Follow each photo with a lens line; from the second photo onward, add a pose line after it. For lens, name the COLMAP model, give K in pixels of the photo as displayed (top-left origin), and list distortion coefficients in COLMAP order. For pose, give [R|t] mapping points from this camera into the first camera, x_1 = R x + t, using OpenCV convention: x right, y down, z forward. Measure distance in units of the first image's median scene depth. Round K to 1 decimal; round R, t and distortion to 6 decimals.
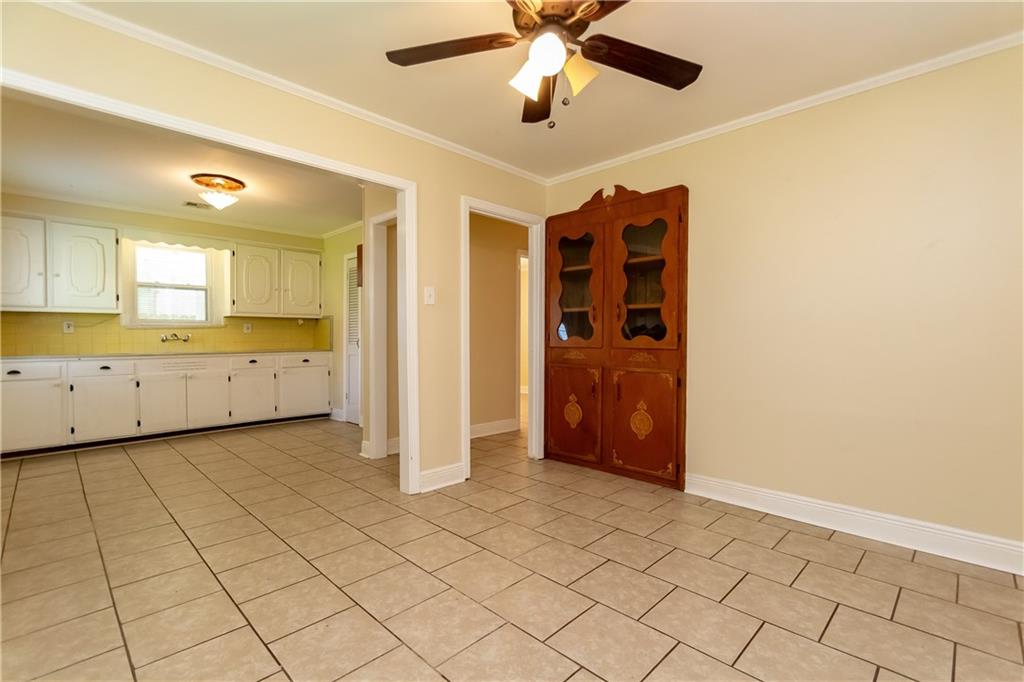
lens RADIAL K [[463.7, 0, 512.0], [0, 463.7, 341.0], [0, 0, 1]] dist [0.000530, 0.000064]
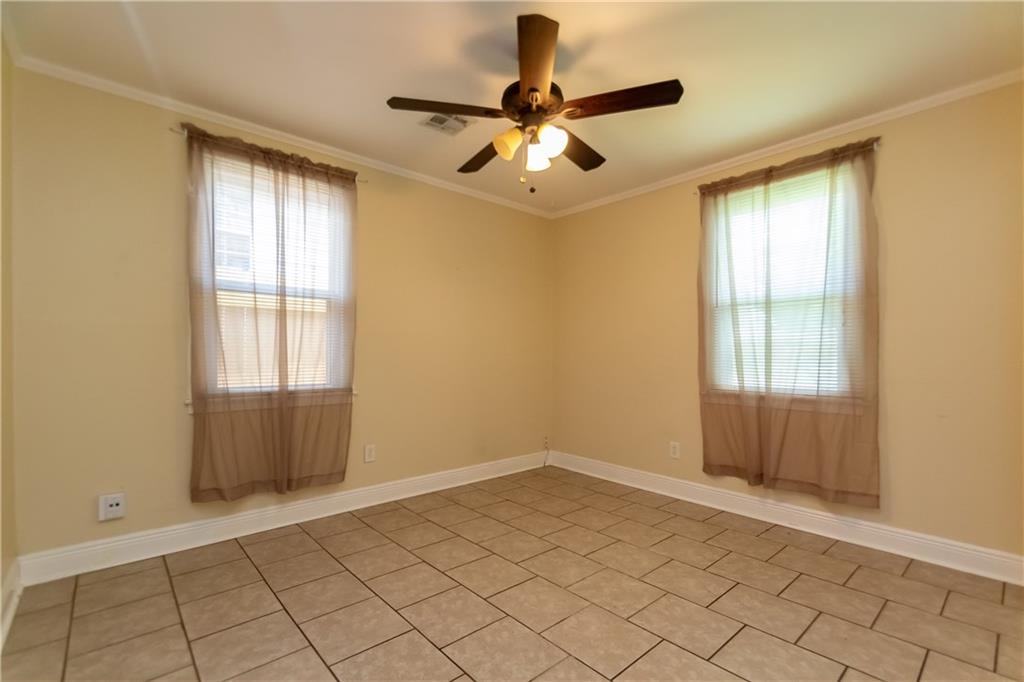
lens RADIAL K [[463.1, 0, 514.7], [0, 463.1, 365.2], [0, 0, 1]] dist [-0.000320, -0.000052]
pose [[-0.998222, -0.003474, 0.059497, 0.034428], [-0.002283, 0.999796, 0.020077, -0.004093], [-0.059555, 0.019905, -0.998027, 1.163781]]
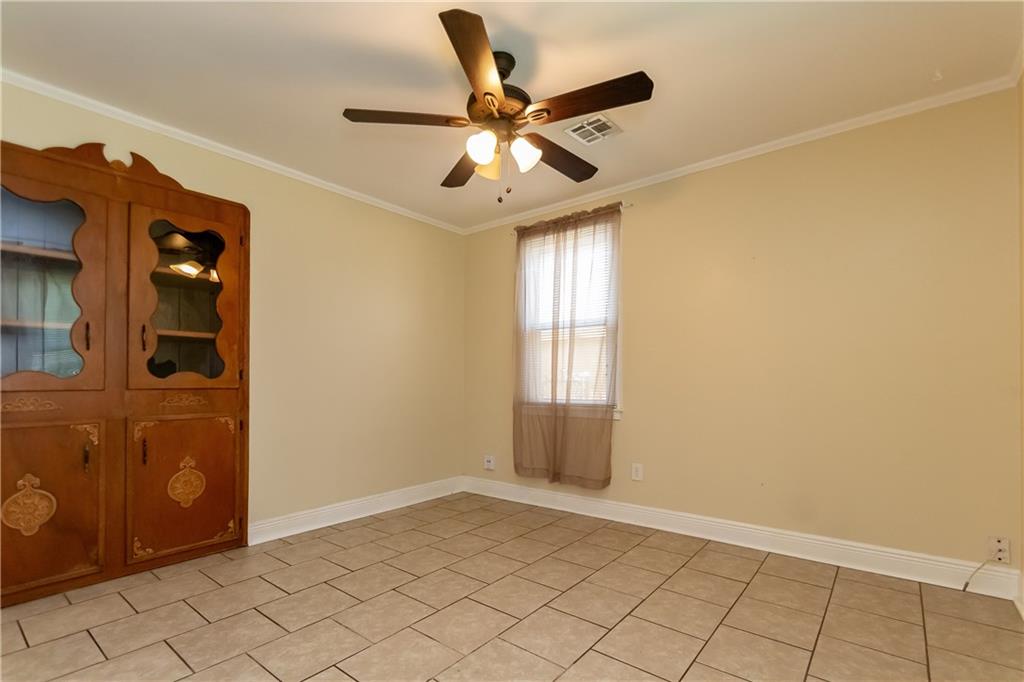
lens RADIAL K [[468.8, 0, 516.3], [0, 468.8, 374.1], [0, 0, 1]] dist [-0.000822, -0.000121]
pose [[-0.104247, 0.009958, 0.994502, -0.573782], [0.006177, 0.999937, -0.009365, 0.003033], [-0.994532, 0.005167, -0.104302, 0.556393]]
